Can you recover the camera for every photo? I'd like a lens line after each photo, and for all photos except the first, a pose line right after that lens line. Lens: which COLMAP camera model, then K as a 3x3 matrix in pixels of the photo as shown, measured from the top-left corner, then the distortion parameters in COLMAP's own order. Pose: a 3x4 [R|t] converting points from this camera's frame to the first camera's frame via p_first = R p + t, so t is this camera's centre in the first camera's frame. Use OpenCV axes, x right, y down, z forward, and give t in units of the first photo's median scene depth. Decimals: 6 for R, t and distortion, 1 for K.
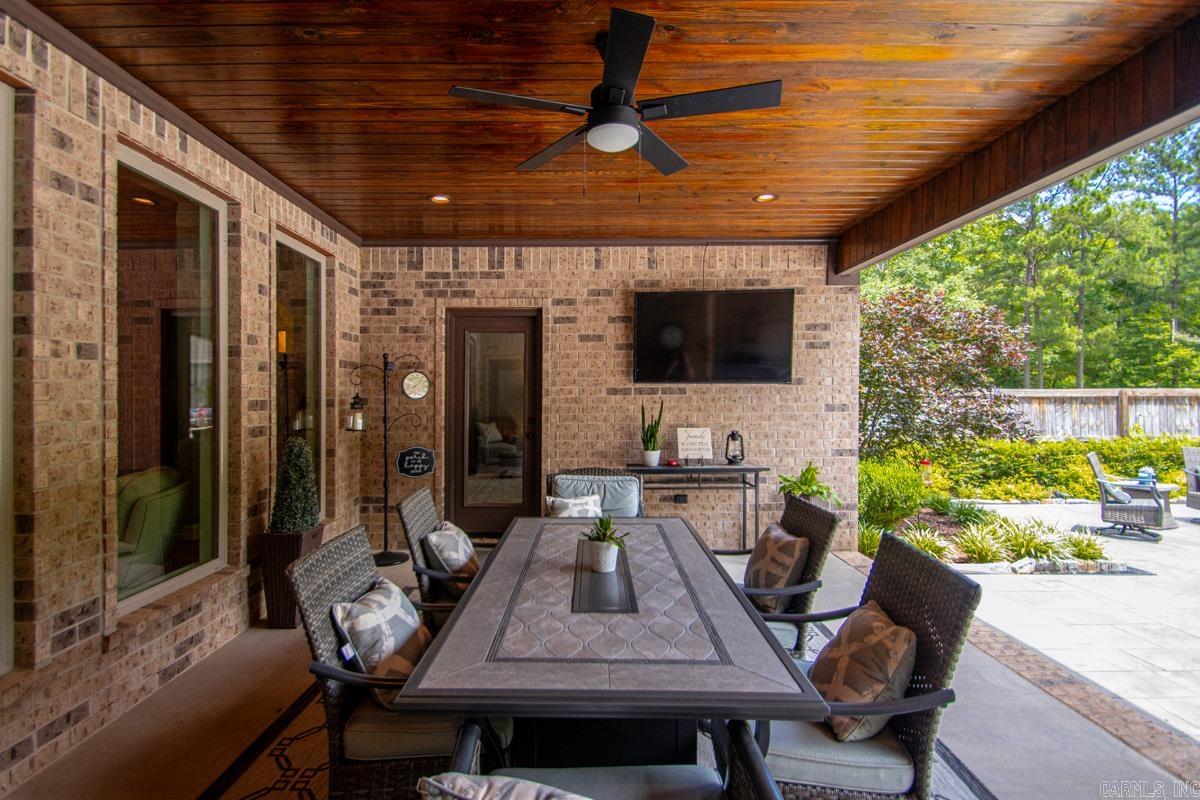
lens RADIAL K [[582.3, 0, 600.0], [0, 582.3, 400.0], [0, 0, 1]] dist [0.021567, -0.017635]
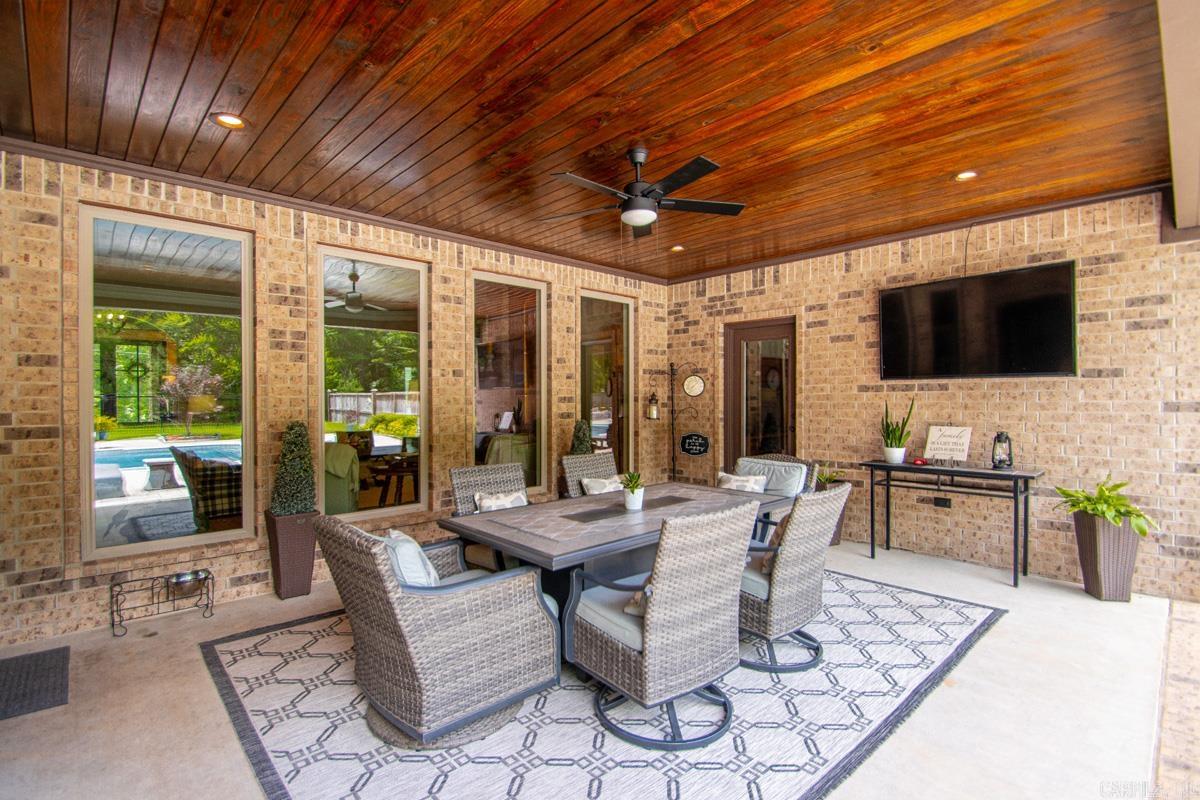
lens RADIAL K [[557.9, 0, 595.3], [0, 557.9, 398.0], [0, 0, 1]] dist [0.018789, -0.017187]
pose [[0.691005, -0.000602, -0.722850, 0.416237], [-0.002209, 0.999993, -0.002945, 0.005891], [0.722847, 0.003632, 0.690999, -0.027033]]
